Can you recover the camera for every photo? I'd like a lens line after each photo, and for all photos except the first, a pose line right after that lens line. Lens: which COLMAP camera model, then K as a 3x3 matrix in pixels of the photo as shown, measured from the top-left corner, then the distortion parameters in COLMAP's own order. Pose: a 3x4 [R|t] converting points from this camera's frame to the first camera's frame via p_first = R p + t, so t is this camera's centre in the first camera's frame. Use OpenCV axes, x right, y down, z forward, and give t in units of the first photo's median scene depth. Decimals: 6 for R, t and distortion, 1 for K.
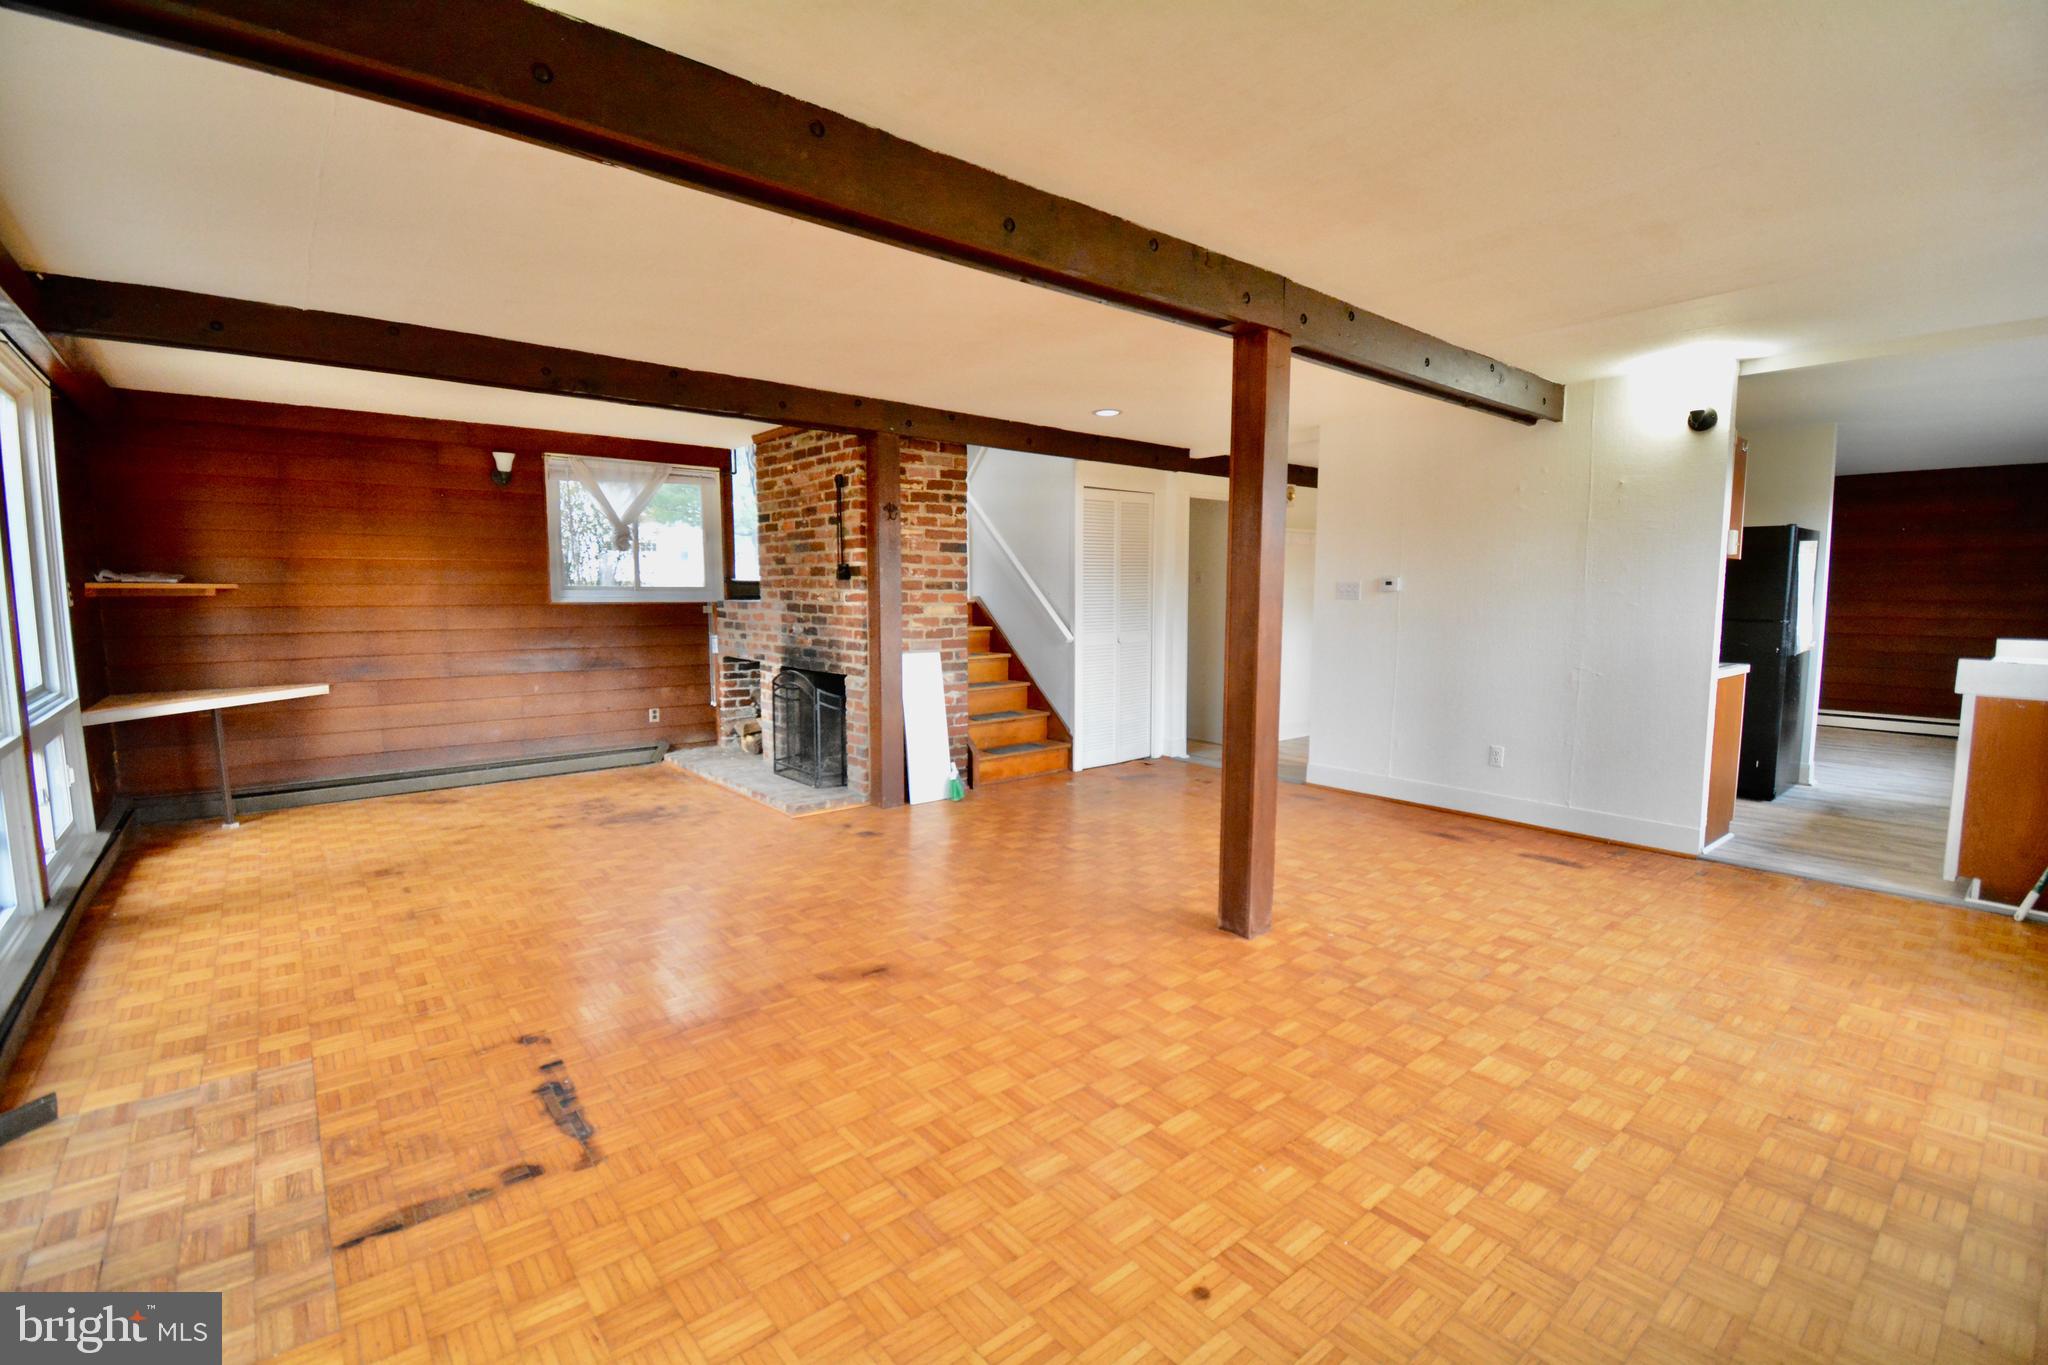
lens RADIAL K [[907.1, 0, 1027.1], [0, 907.1, 678.4], [0, 0, 1]] dist [0.015966, -0.023444]
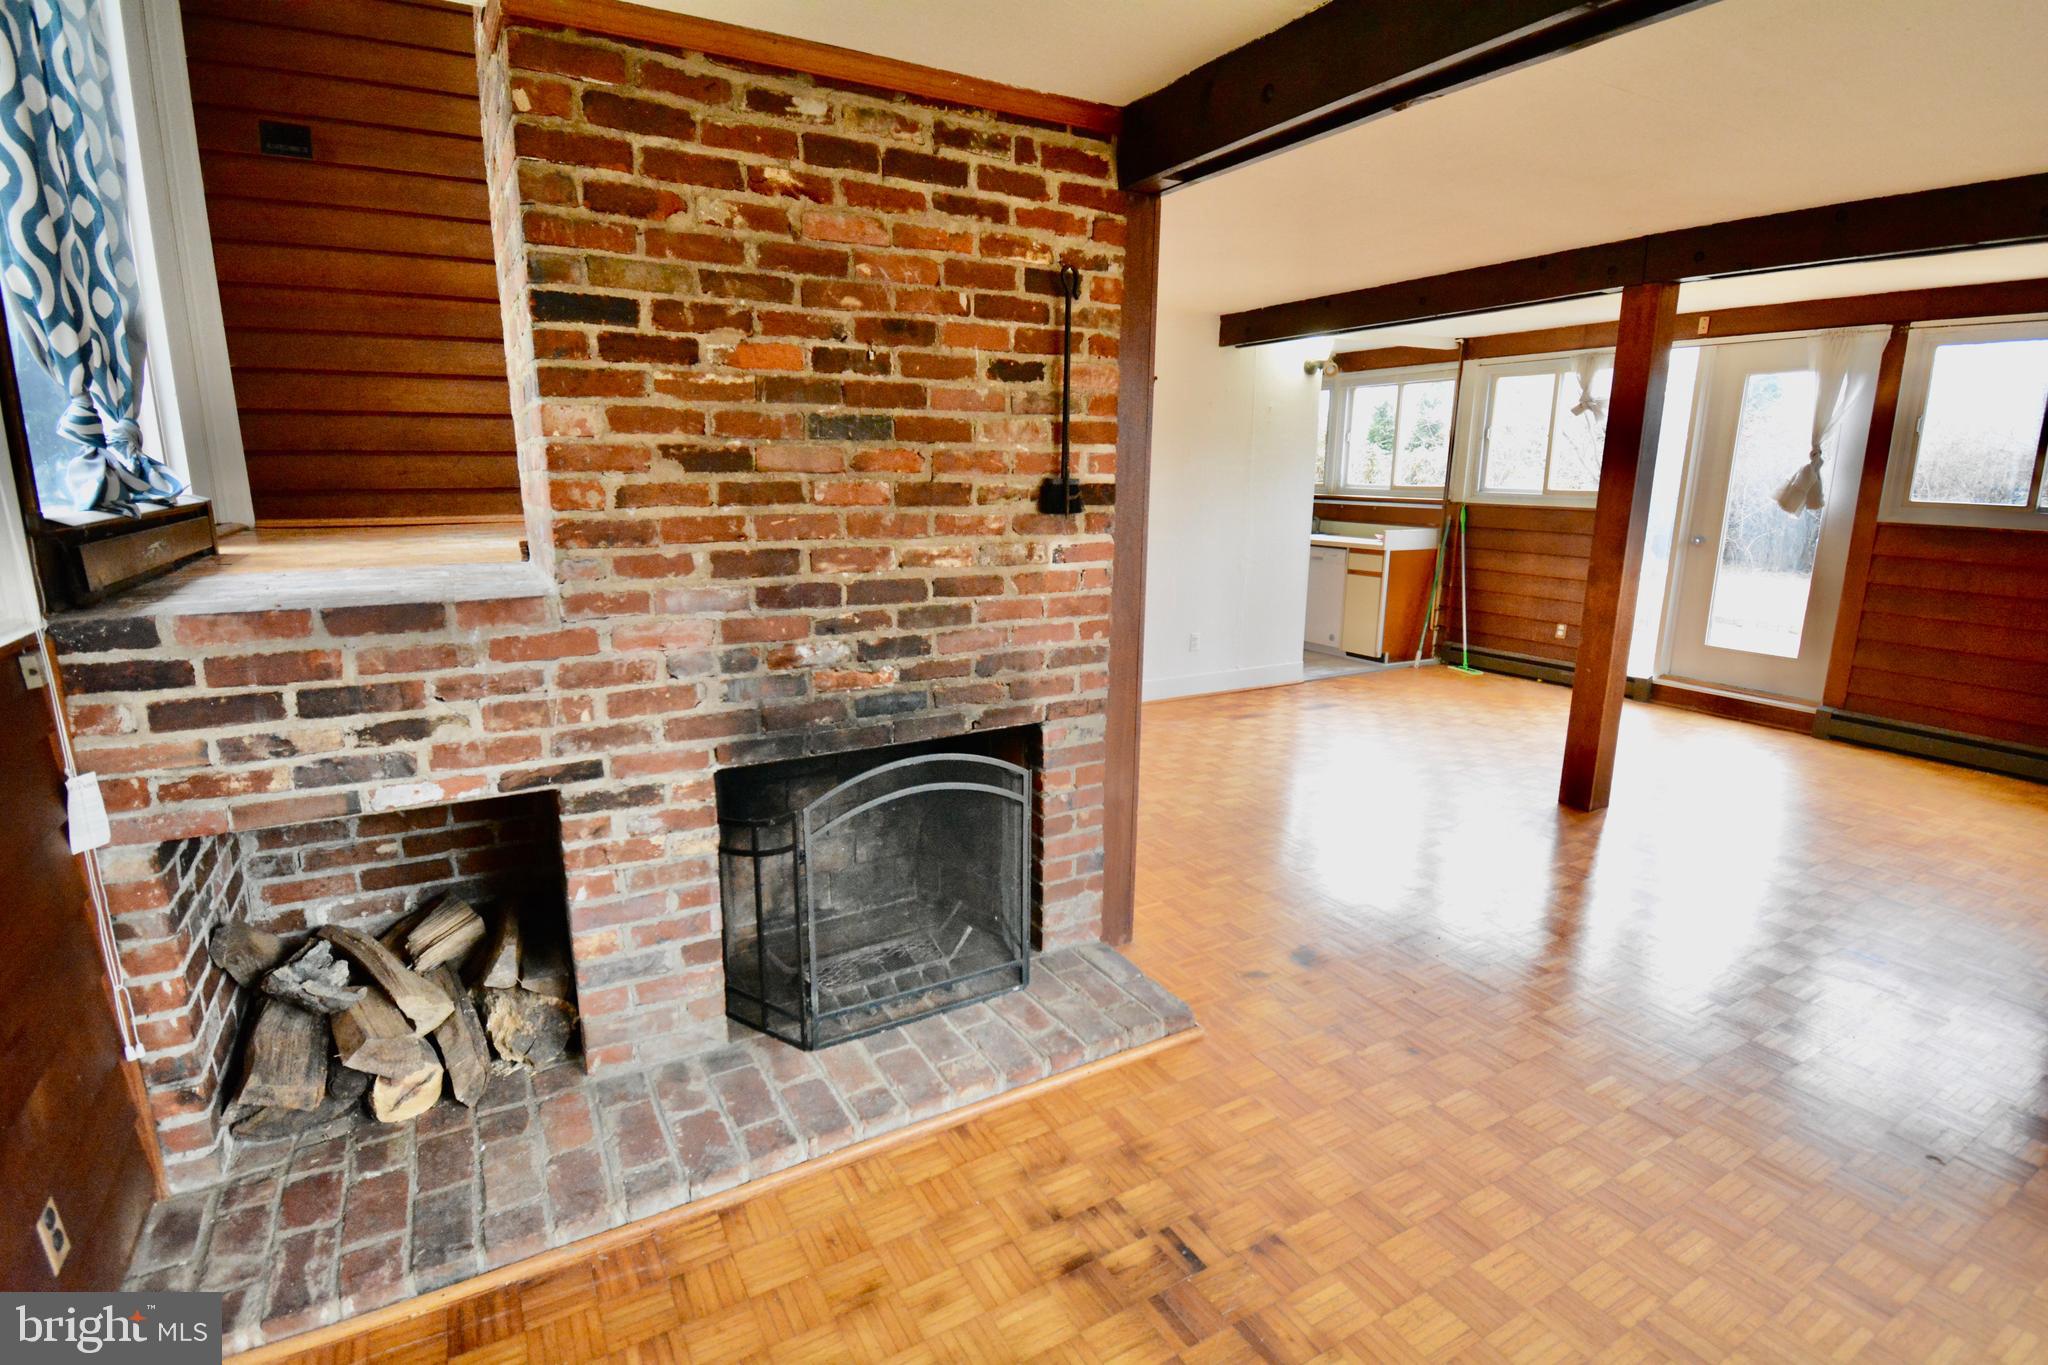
lens RADIAL K [[991.8, 0, 1022.0], [0, 991.8, 681.4], [0, 0, 1]] dist [0.021276, -0.028871]
pose [[0.172280, -0.213679, 0.961593, -0.710650], [0.088447, 0.975601, 0.200946, -0.131667], [-0.981069, 0.050431, 0.186976, 0.957440]]
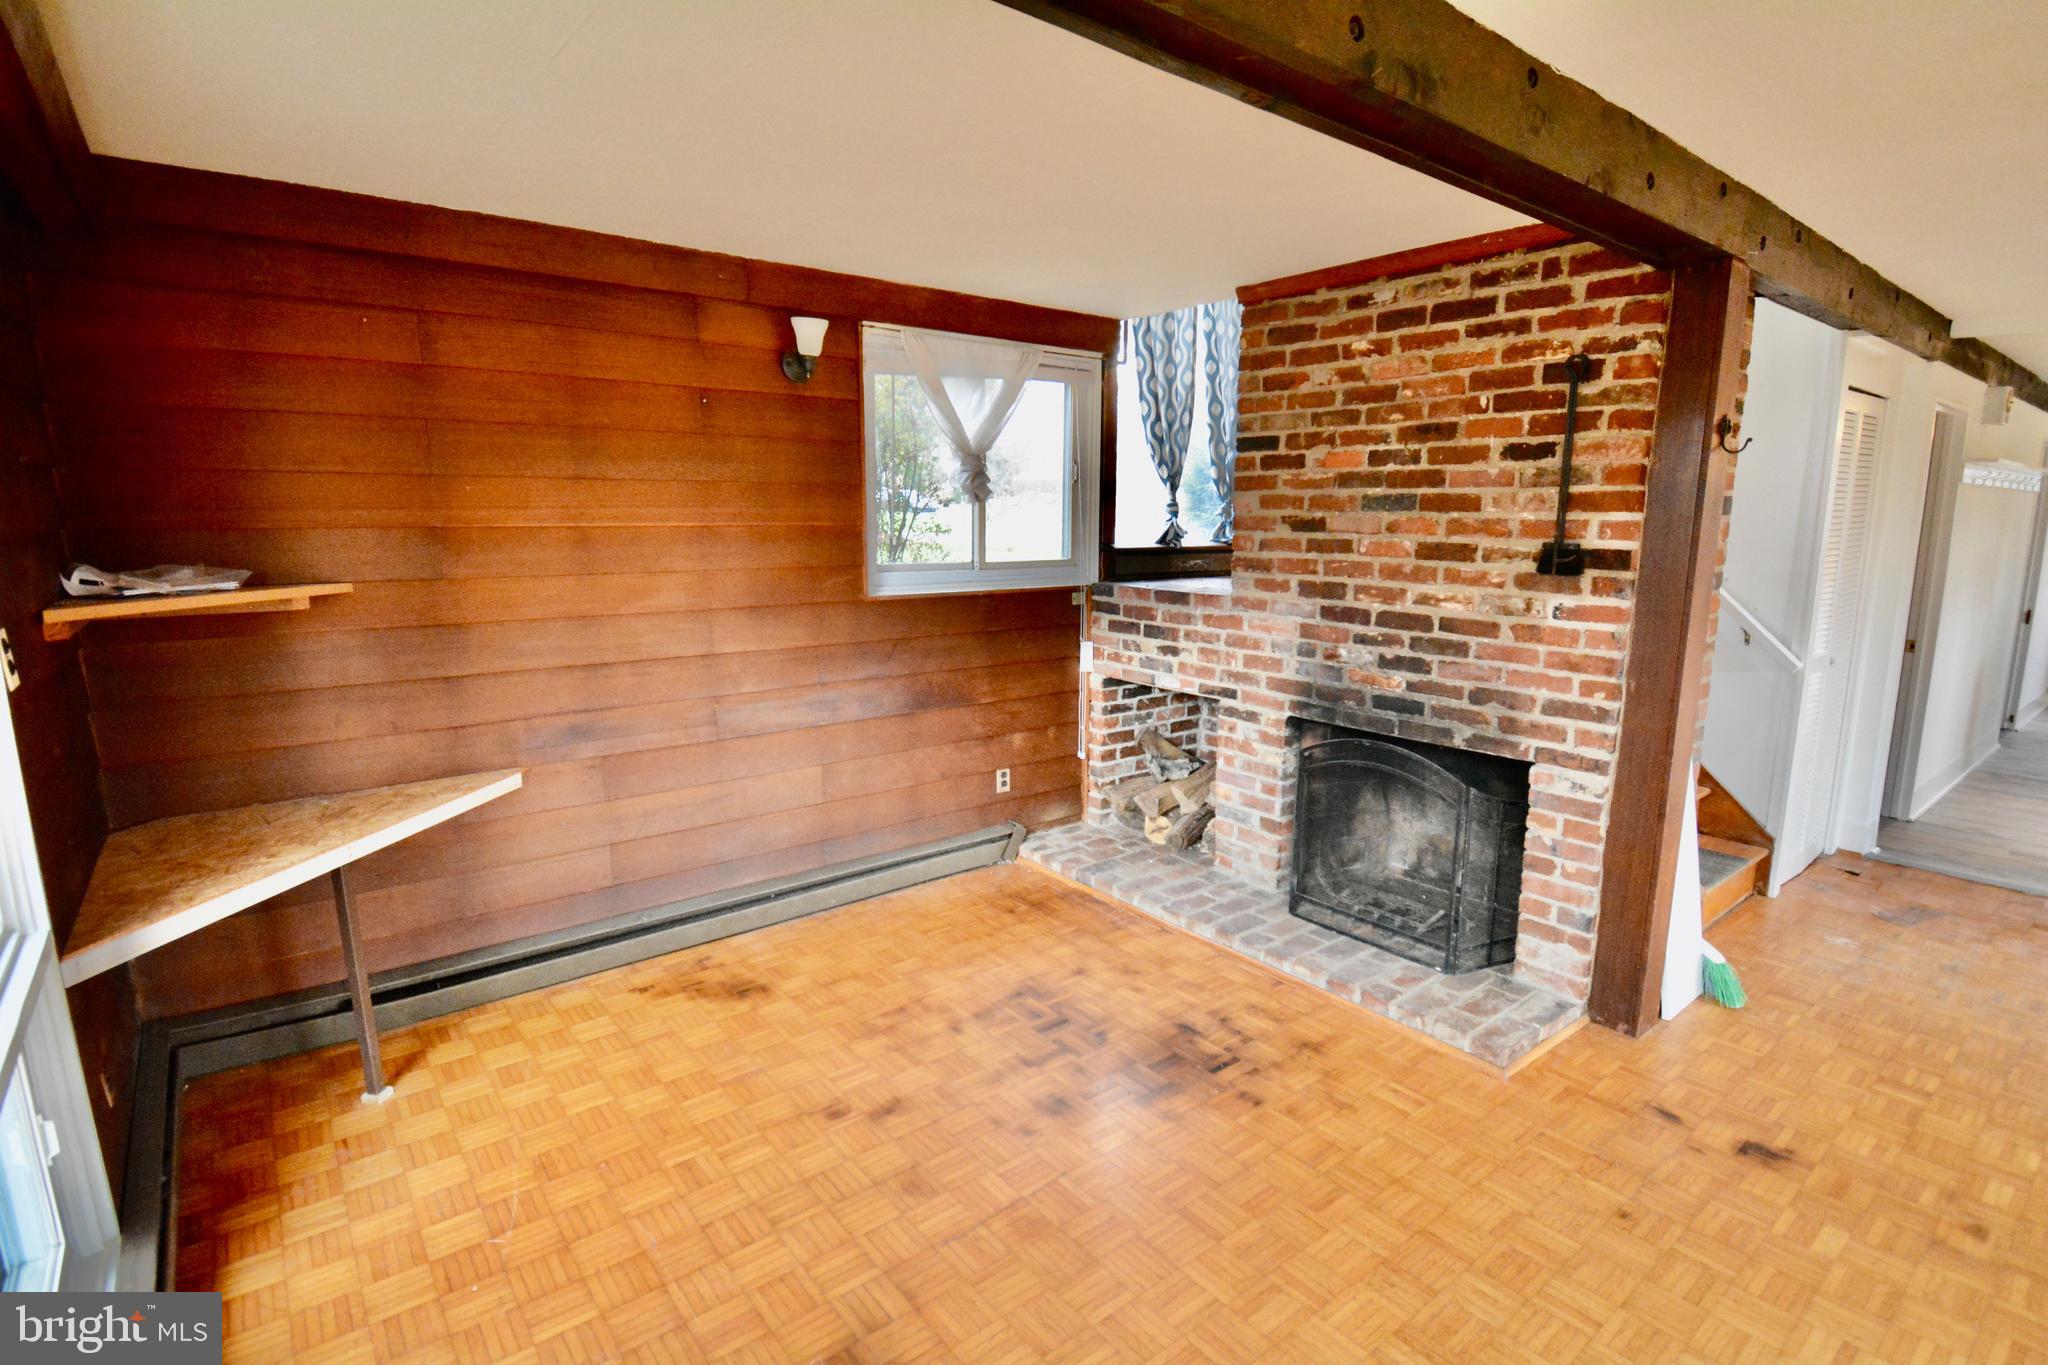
lens RADIAL K [[991.8, 0, 1022.0], [0, 991.8, 681.4], [0, 0, 1]] dist [0.021276, -0.028871]
pose [[0.999645, 0.007178, -0.025651, -0.490764], [-0.005257, 0.997230, 0.074194, -0.092300], [0.026112, -0.074033, 0.996914, 0.465362]]
